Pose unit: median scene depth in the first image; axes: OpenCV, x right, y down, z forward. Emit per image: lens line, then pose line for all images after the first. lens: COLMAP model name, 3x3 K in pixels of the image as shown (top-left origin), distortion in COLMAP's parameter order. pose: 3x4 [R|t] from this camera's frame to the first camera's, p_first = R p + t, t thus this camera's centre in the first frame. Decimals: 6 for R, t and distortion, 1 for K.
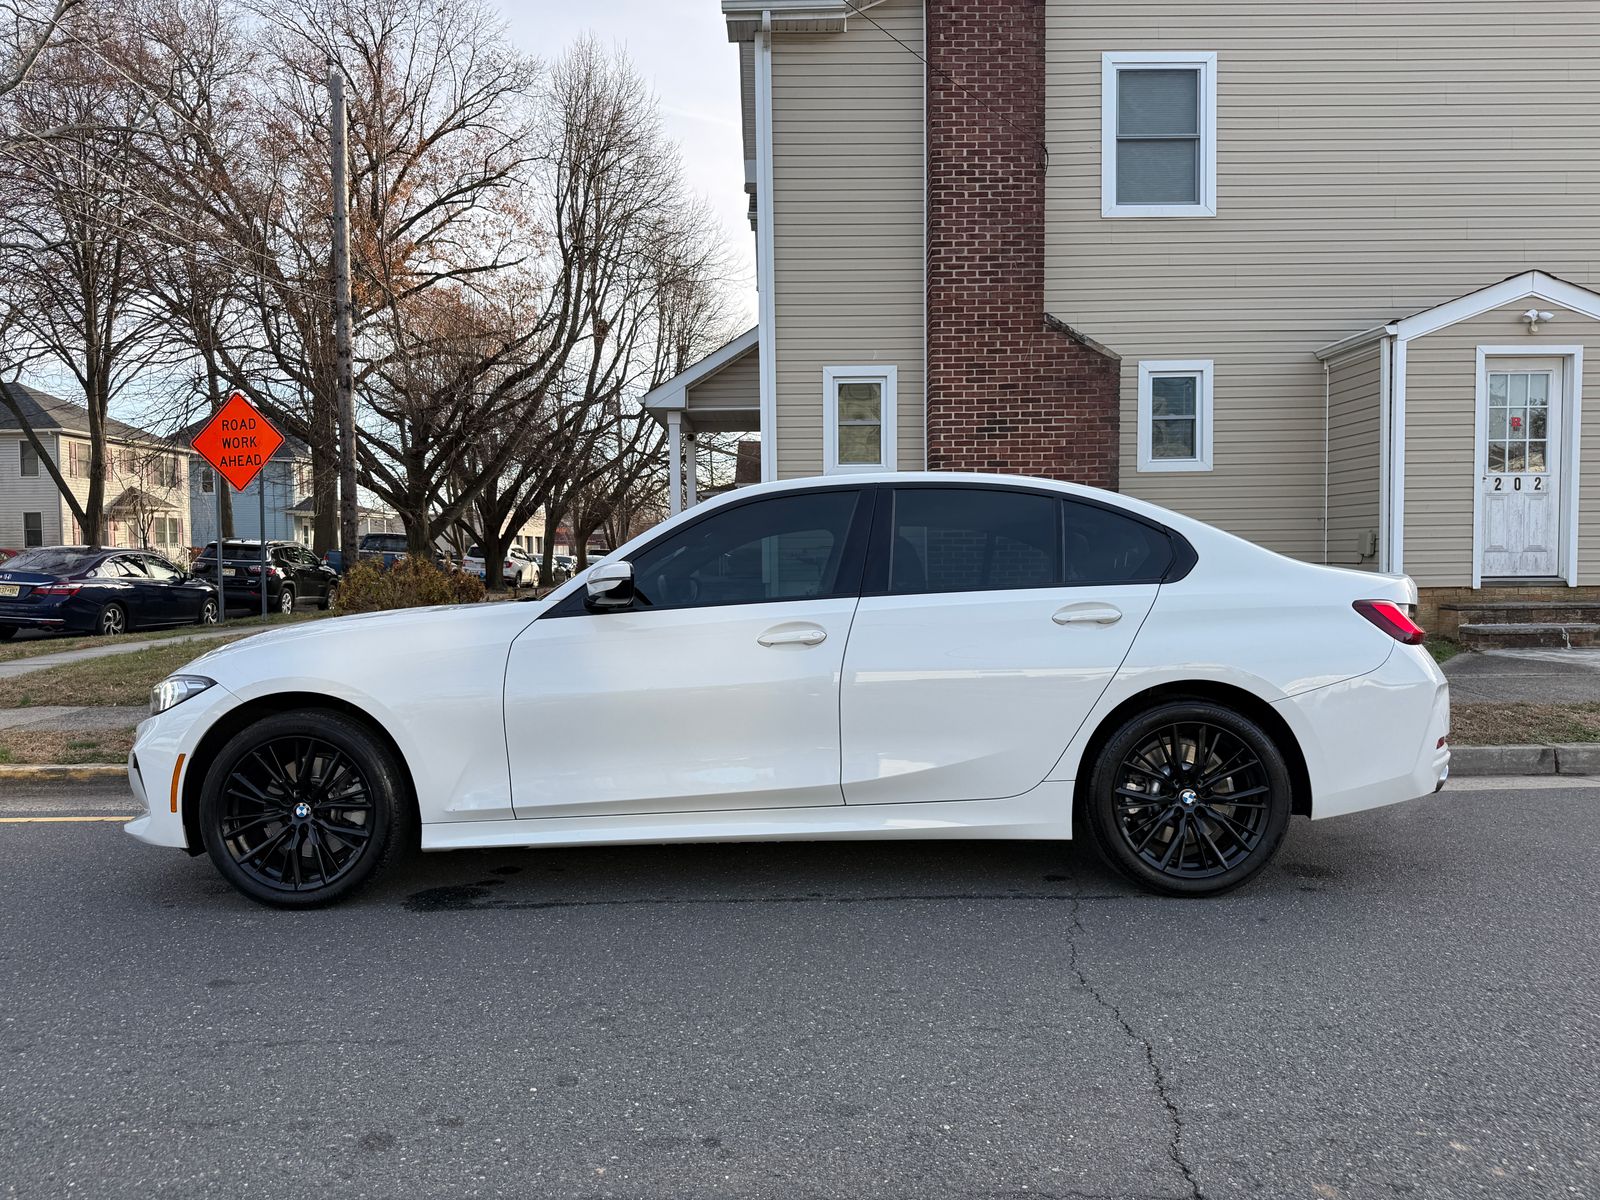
lens RADIAL K [[1123.0, 0, 785.3], [0, 1123.0, 600.9], [0, 0, 1]] dist [0.048479, -0.071460]
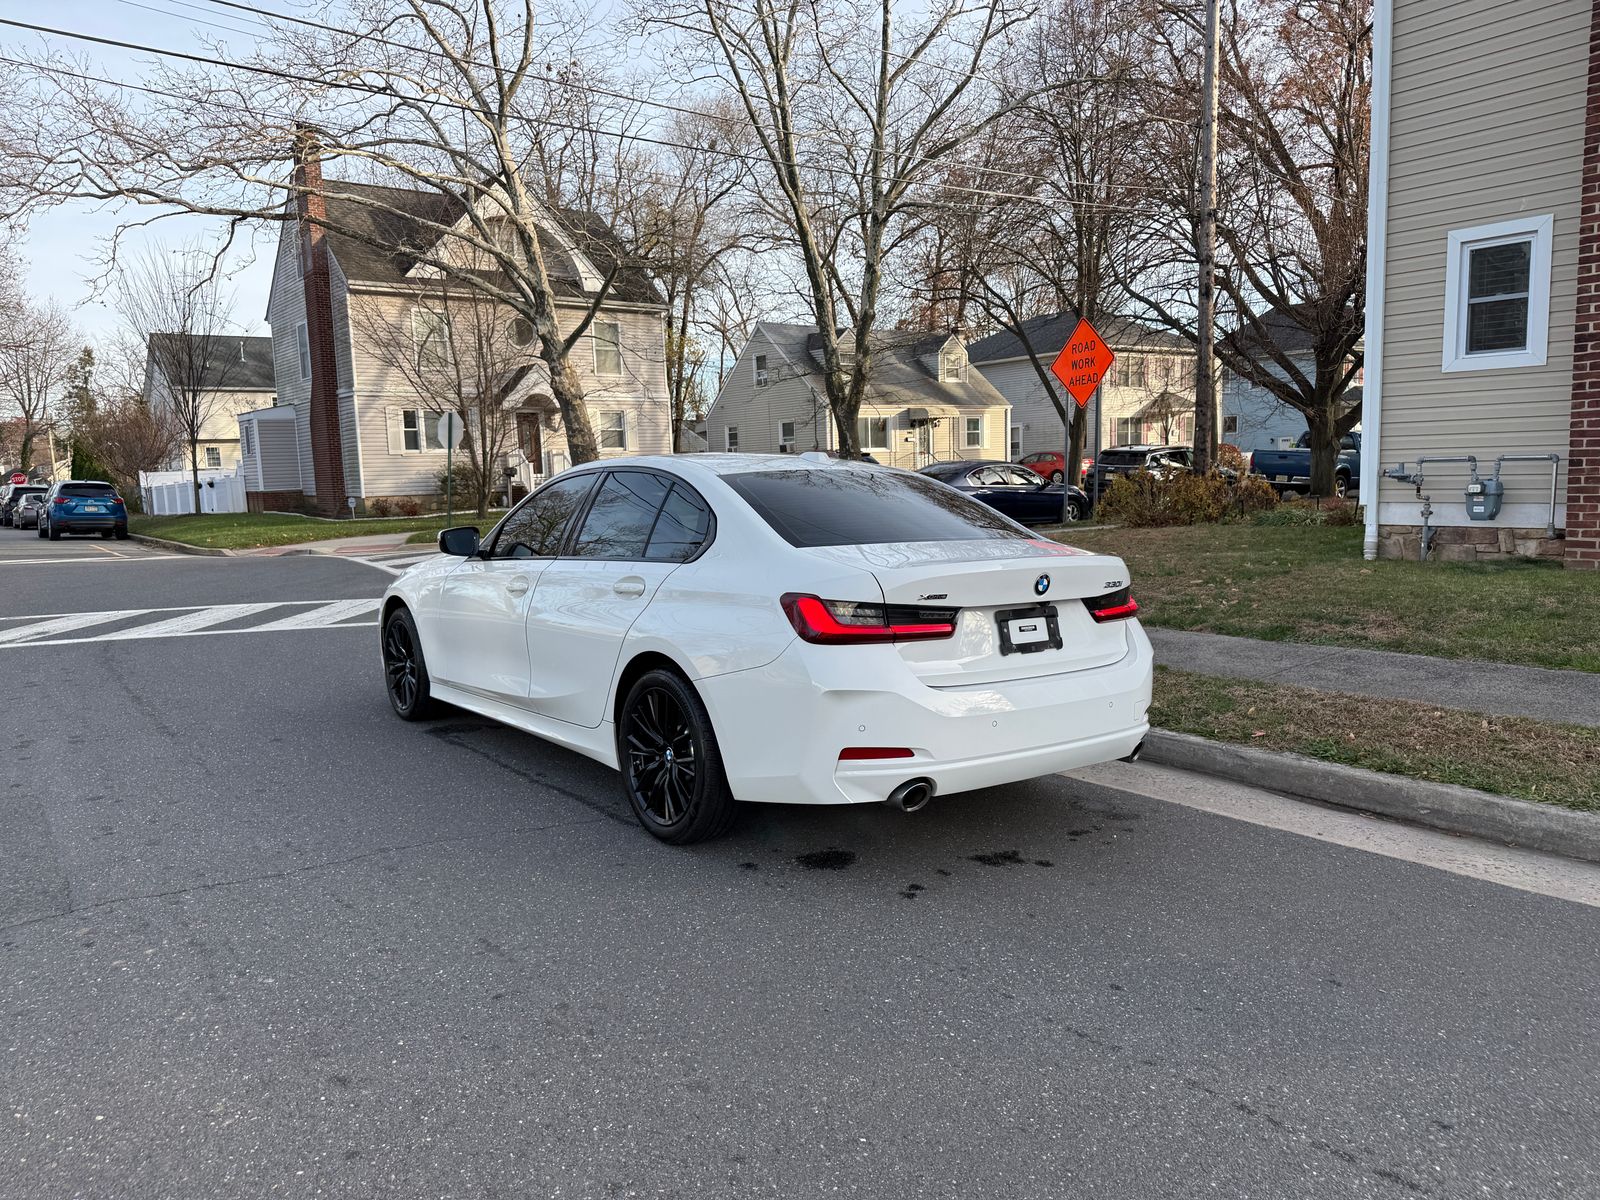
lens RADIAL K [[1107.8, 0, 792.2], [0, 1107.8, 600.0], [0, 0, 1]] dist [0.071721, -0.101114]
pose [[0.606288, 0.086121, -0.790569, 1.293727], [-0.006625, 0.994631, 0.103270, -0.095642], [0.795218, -0.057374, 0.603603, 0.441219]]
